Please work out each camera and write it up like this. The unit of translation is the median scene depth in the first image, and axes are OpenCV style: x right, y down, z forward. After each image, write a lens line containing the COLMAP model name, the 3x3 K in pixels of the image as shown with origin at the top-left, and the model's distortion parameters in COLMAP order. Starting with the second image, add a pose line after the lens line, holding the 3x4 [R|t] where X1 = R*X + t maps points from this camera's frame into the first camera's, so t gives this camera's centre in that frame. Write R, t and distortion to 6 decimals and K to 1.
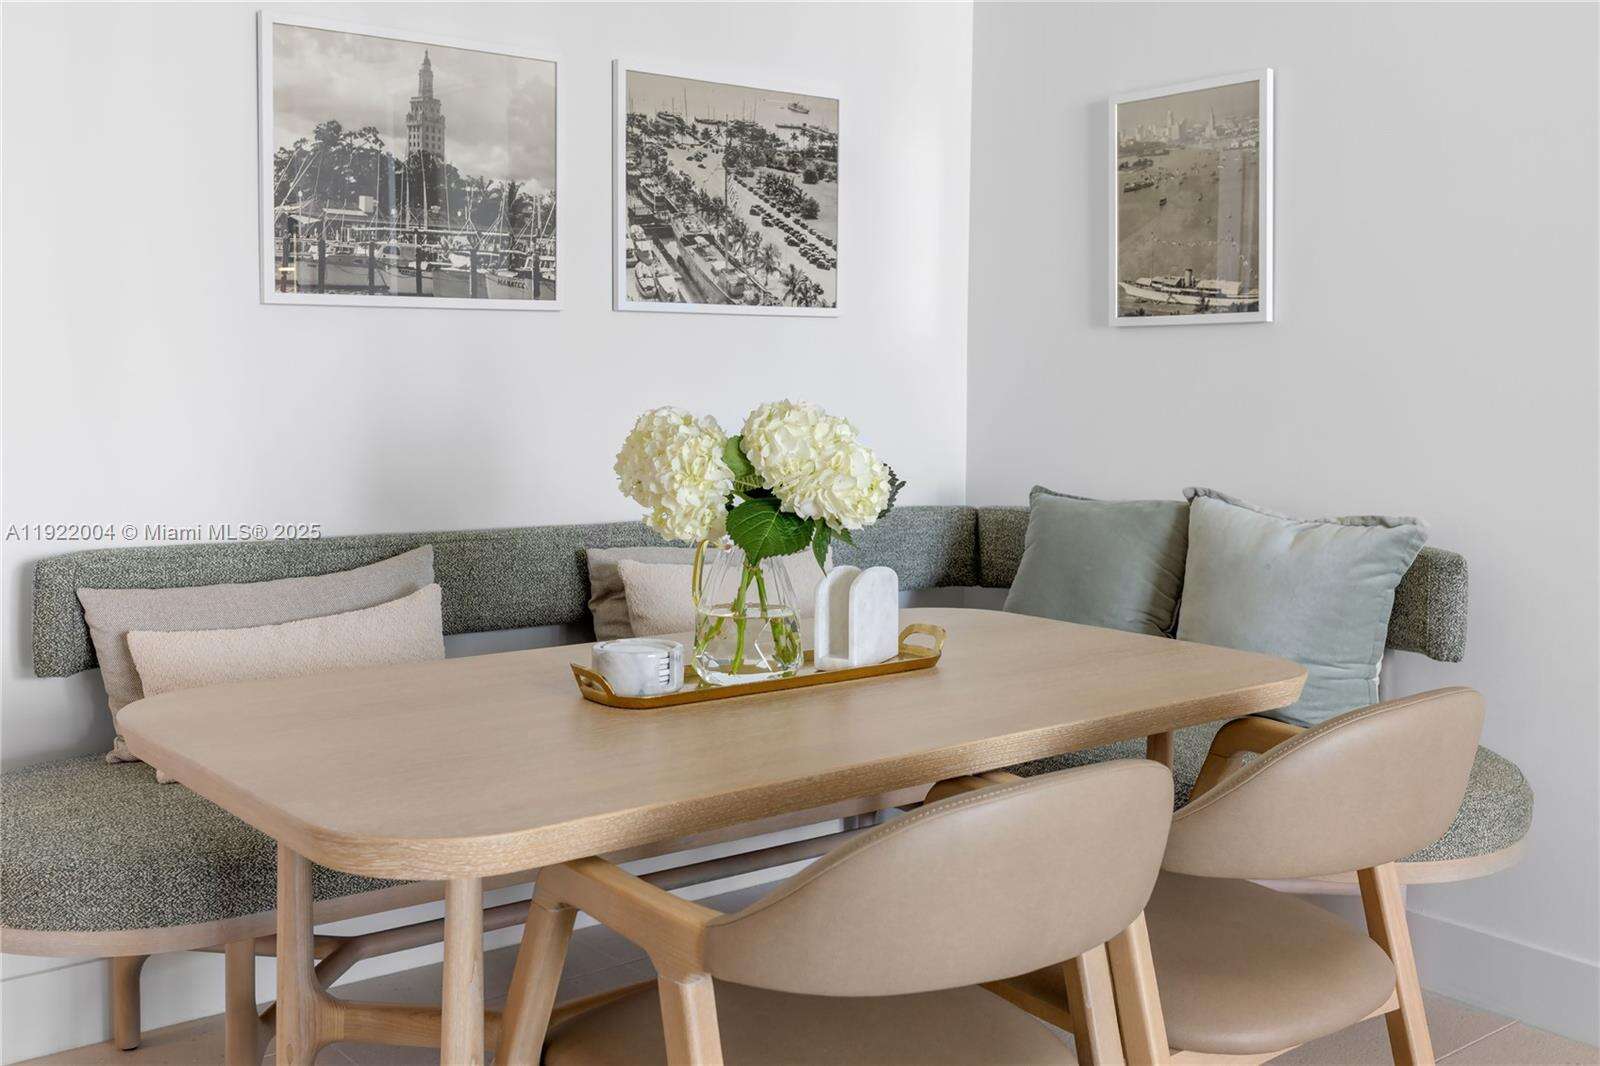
lens RADIAL K [[1615.9, 0, 800.0], [0, 1615.9, 533.0], [0, 0, 1]] dist [0.004877, -0.004532]
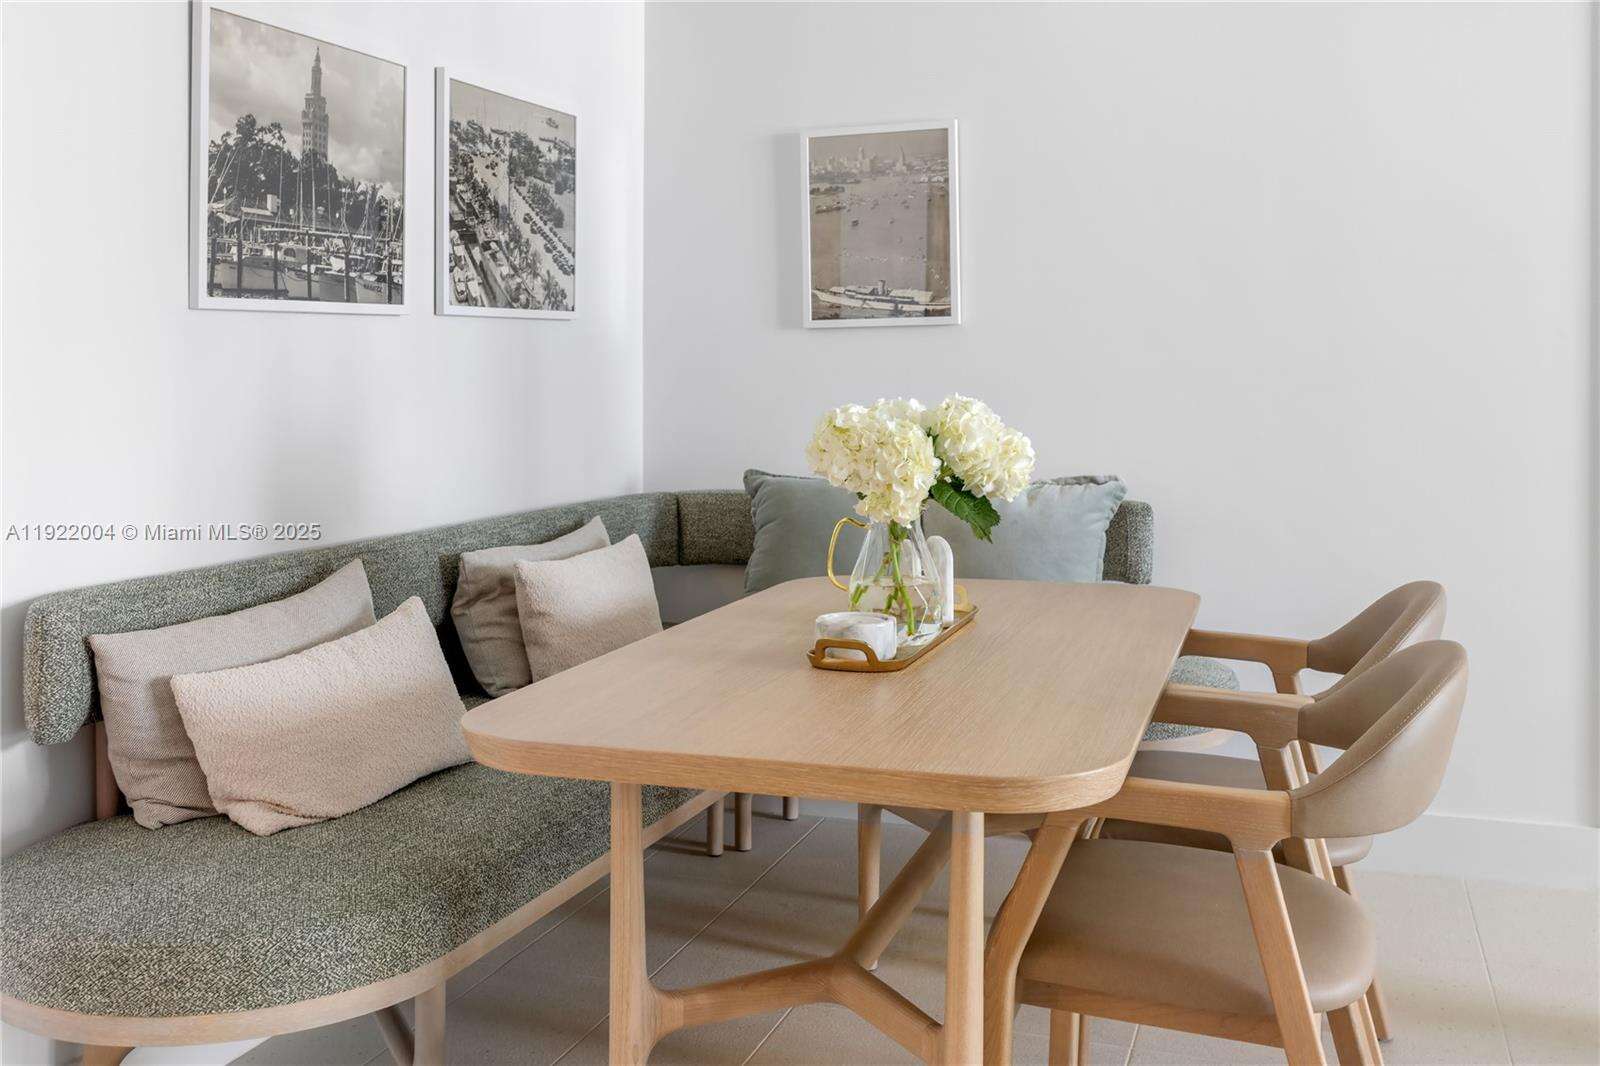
lens RADIAL K [[1598.5, 0, 799.8], [0, 1598.5, 459.6], [0, 0, 1]] dist [0.002757, -0.005350]
pose [[0.839435, -0.048214, 0.541317, -0.473650], [0.069741, 0.997378, -0.019314, -0.013658], [-0.538967, 0.053965, 0.840596, 0.053584]]
